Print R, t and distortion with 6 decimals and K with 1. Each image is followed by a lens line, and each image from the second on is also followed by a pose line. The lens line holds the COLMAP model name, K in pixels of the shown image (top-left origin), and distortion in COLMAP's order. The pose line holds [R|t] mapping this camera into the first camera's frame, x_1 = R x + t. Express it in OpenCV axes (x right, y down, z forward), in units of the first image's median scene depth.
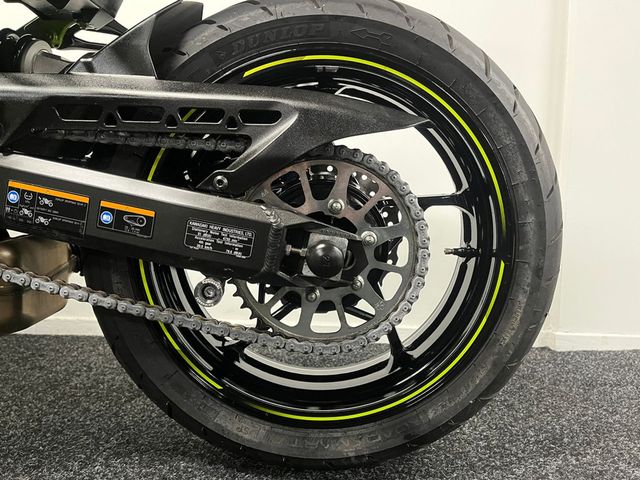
lens RADIAL K [[480.0, 0, 320.0], [0, 480.0, 240.0], [0, 0, 1]] dist [0.082185, -0.094976]
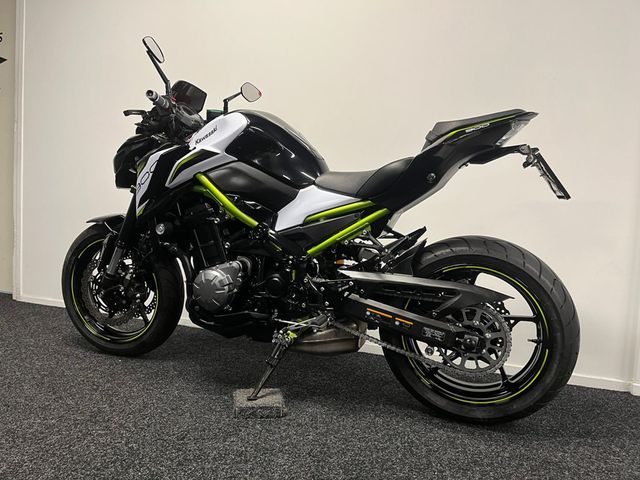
lens RADIAL K [[487.6, 0, 320.0], [0, 487.6, 240.0], [0, 0, 1]] dist [0.046387, -0.003130]
pose [[0.937697, 0.038508, -0.345315, 0.140803], [-0.043739, 0.999016, -0.007365, -0.461510], [0.344691, 0.022010, 0.938458, -1.848038]]
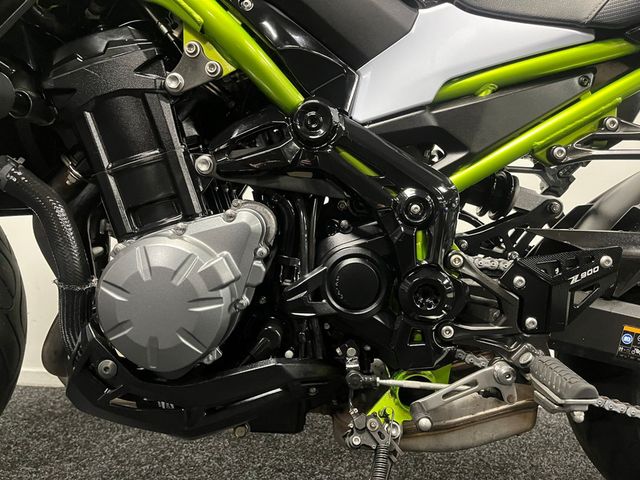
lens RADIAL K [[491.9, 0, 320.0], [0, 491.9, 240.0], [0, 0, 1]] dist [0.062100, -0.093995]
pose [[0.999878, 0.015544, 0.001459, -1.210126], [-0.015502, 0.999560, -0.025280, -0.251653], [-0.001852, 0.025255, 0.999679, -0.195906]]
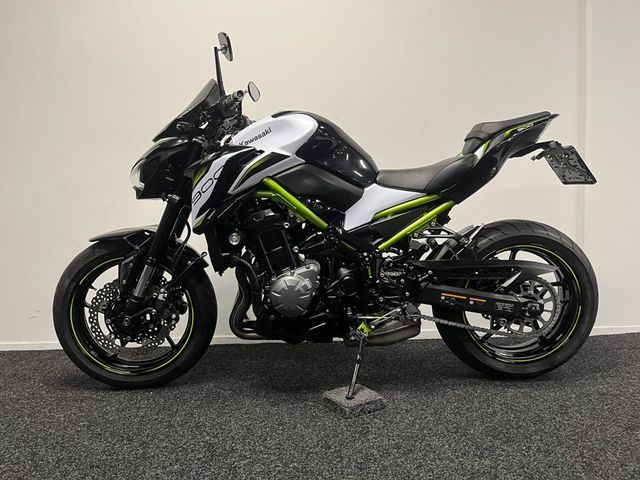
lens RADIAL K [[487.6, 0, 320.0], [0, 487.6, 240.0], [0, 0, 1]] dist [0.046387, -0.003130]
pose [[0.998415, -0.052301, 0.020787, -1.359311], [0.052276, 0.998631, 0.001710, -0.481680], [-0.020848, -0.000621, 0.999782, -2.169212]]
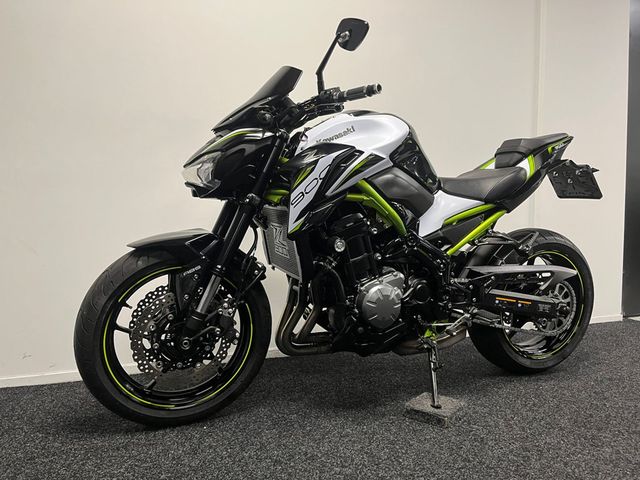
lens RADIAL K [[491.9, 0, 320.0], [0, 491.9, 240.0], [0, 0, 1]] dist [0.062100, -0.093995]
pose [[0.927908, -0.046334, 0.369918, -2.812525], [0.047144, 0.998865, 0.006857, -0.558065], [-0.369816, 0.011076, 0.929039, -1.723342]]
